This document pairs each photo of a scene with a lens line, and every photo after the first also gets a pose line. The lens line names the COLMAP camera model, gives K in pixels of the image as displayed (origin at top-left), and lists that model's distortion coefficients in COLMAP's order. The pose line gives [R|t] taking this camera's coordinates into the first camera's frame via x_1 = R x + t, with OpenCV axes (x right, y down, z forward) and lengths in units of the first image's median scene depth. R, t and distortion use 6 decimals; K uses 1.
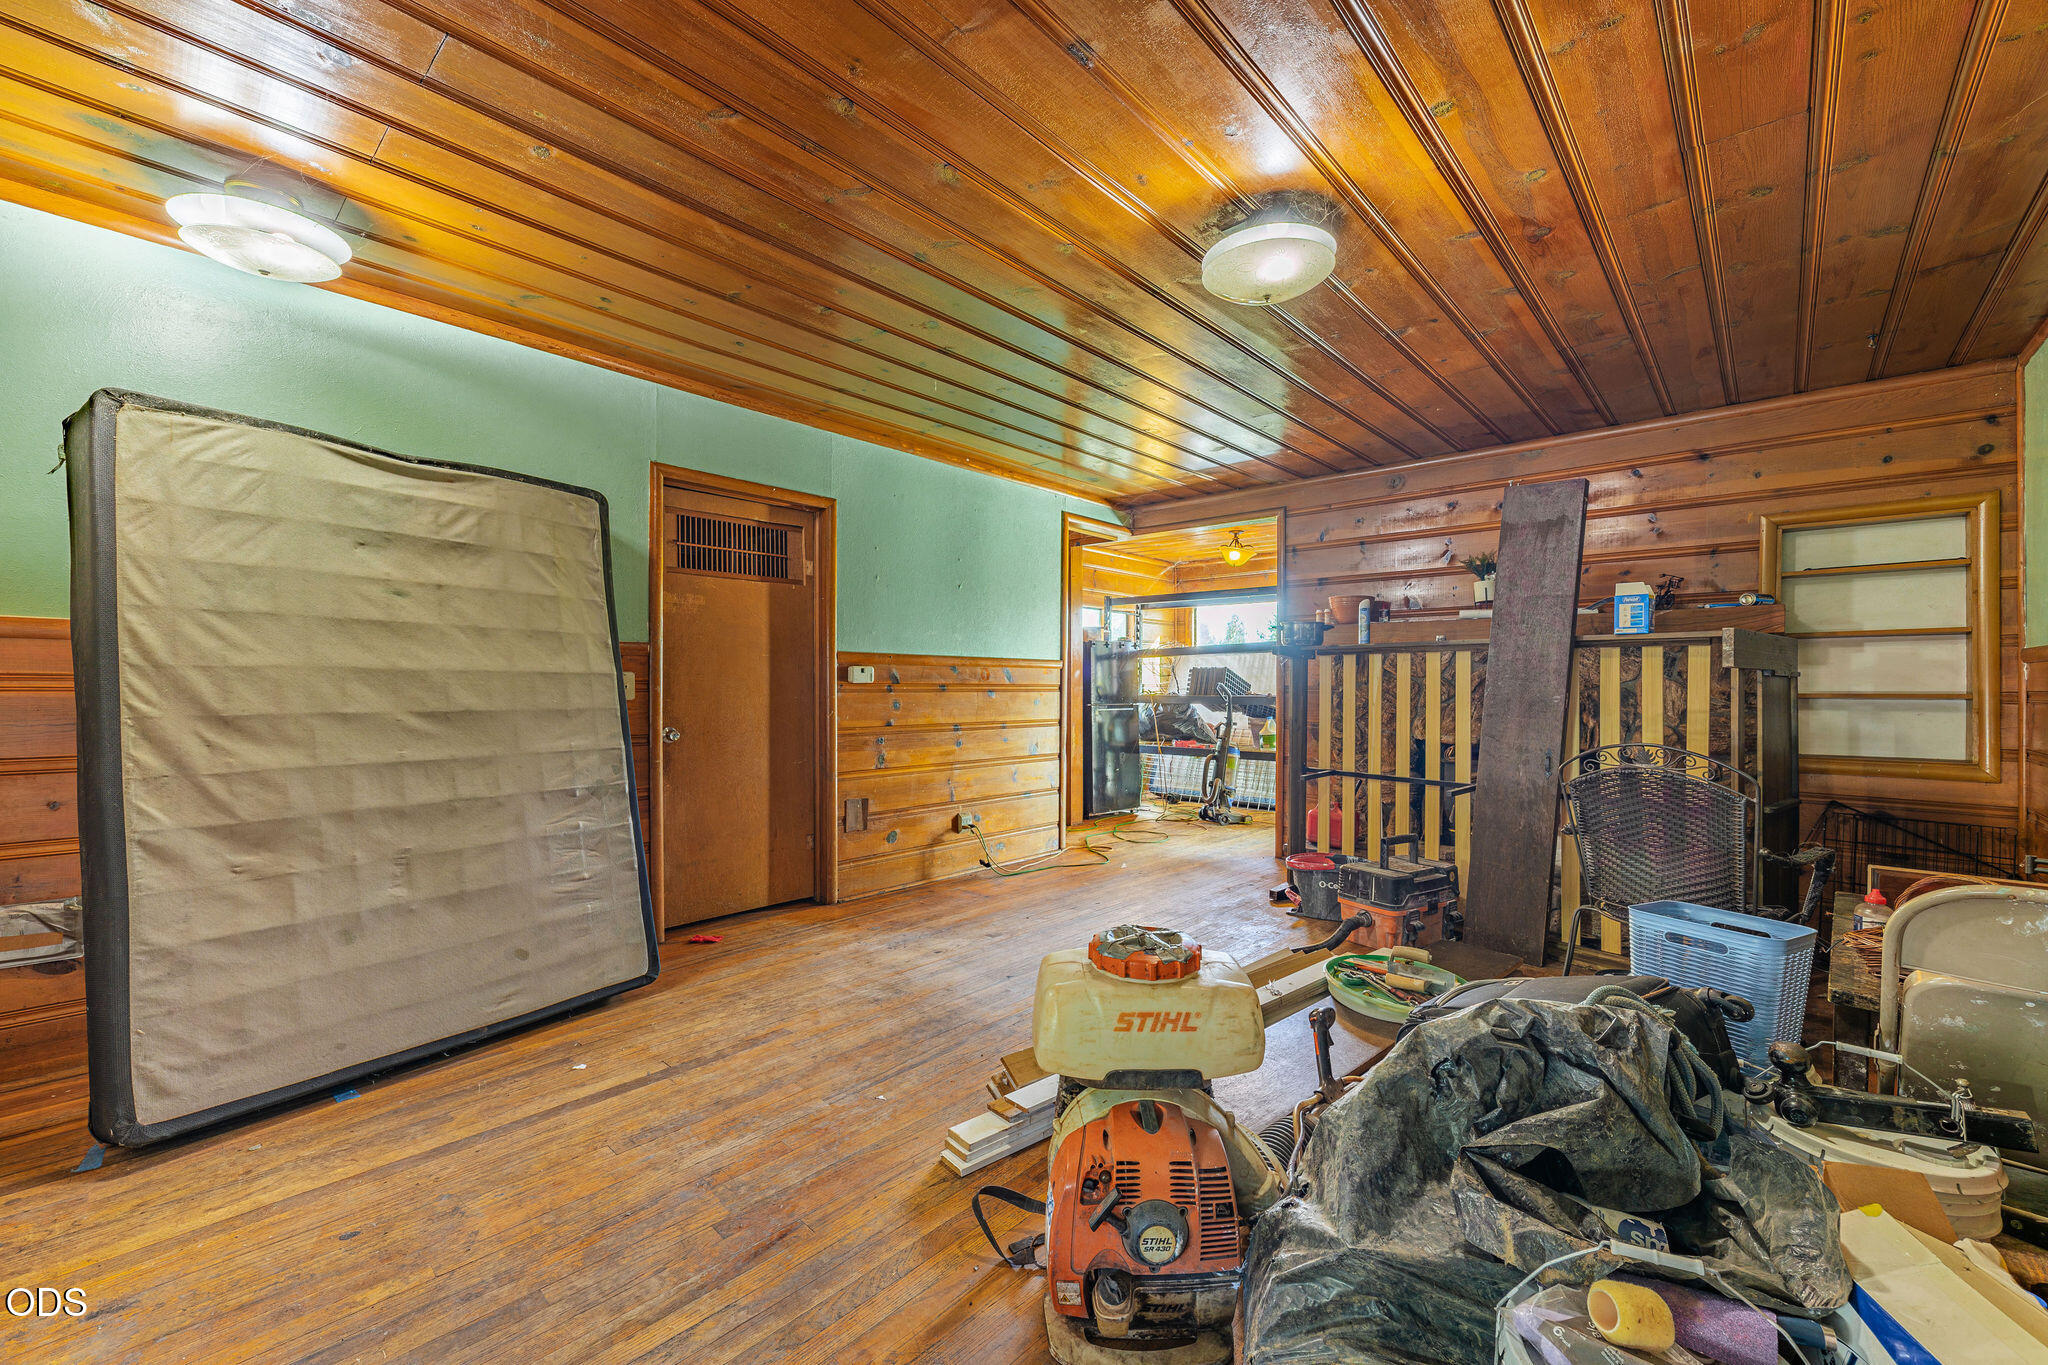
lens RADIAL K [[809.6, 0, 1019.4], [0, 809.6, 678.2], [0, 0, 1]] dist [0.012516, 0.000168]
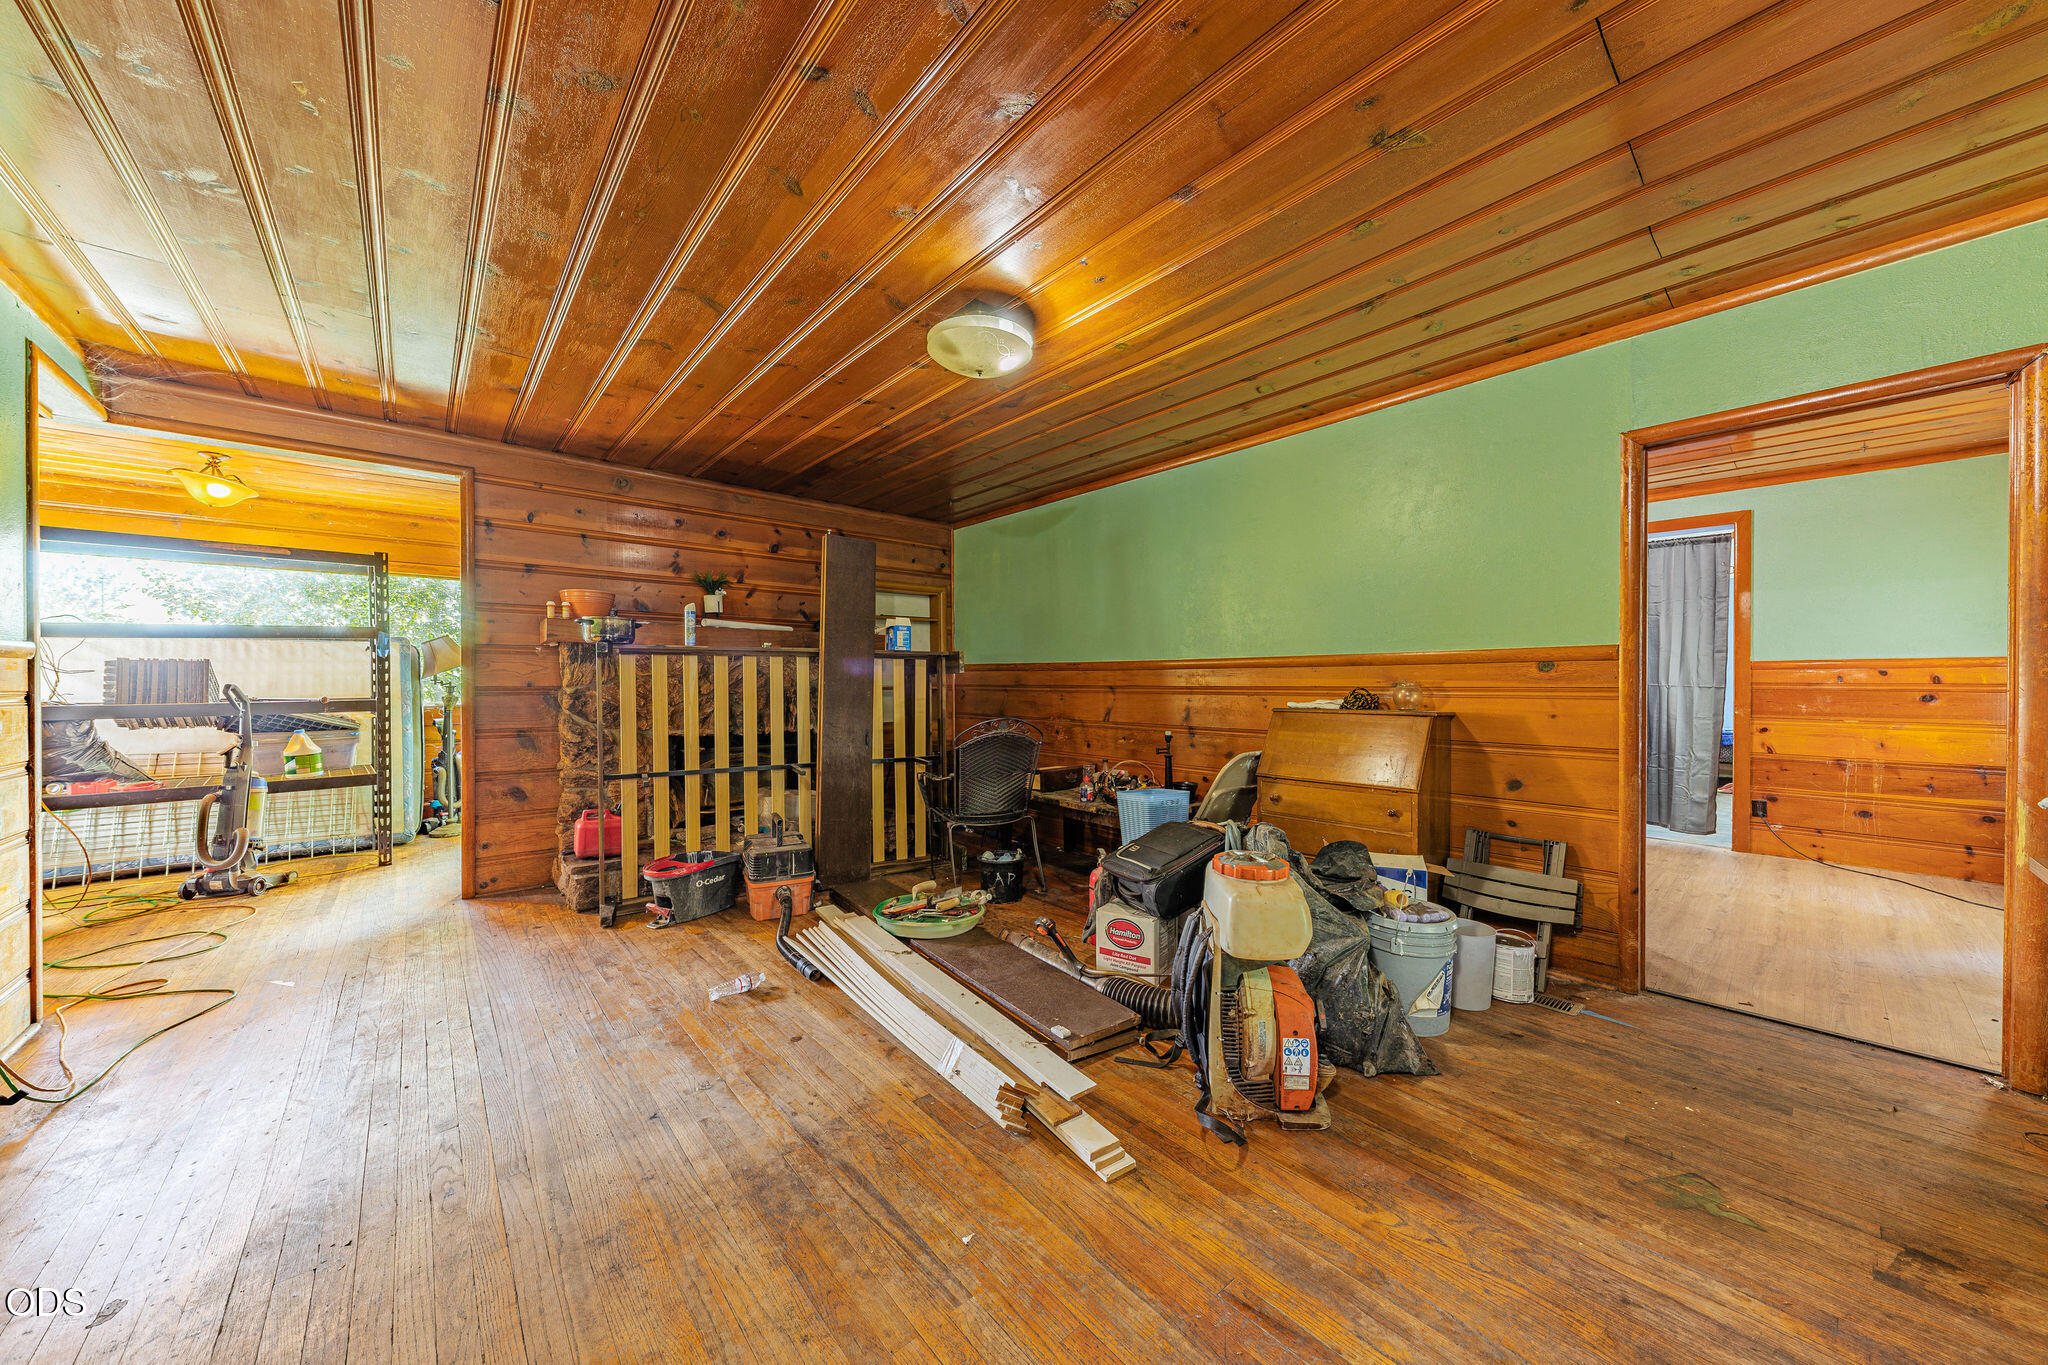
lens RADIAL K [[711.9, 0, 1037.5], [0, 711.9, 696.9], [0, 0, 1]] dist [0.006259, -0.002682]
pose [[0.089469, -0.031085, 0.995504, -0.541193], [-0.004409, 0.999491, 0.031606, -0.010149], [-0.995980, -0.007217, 0.089286, 0.582236]]
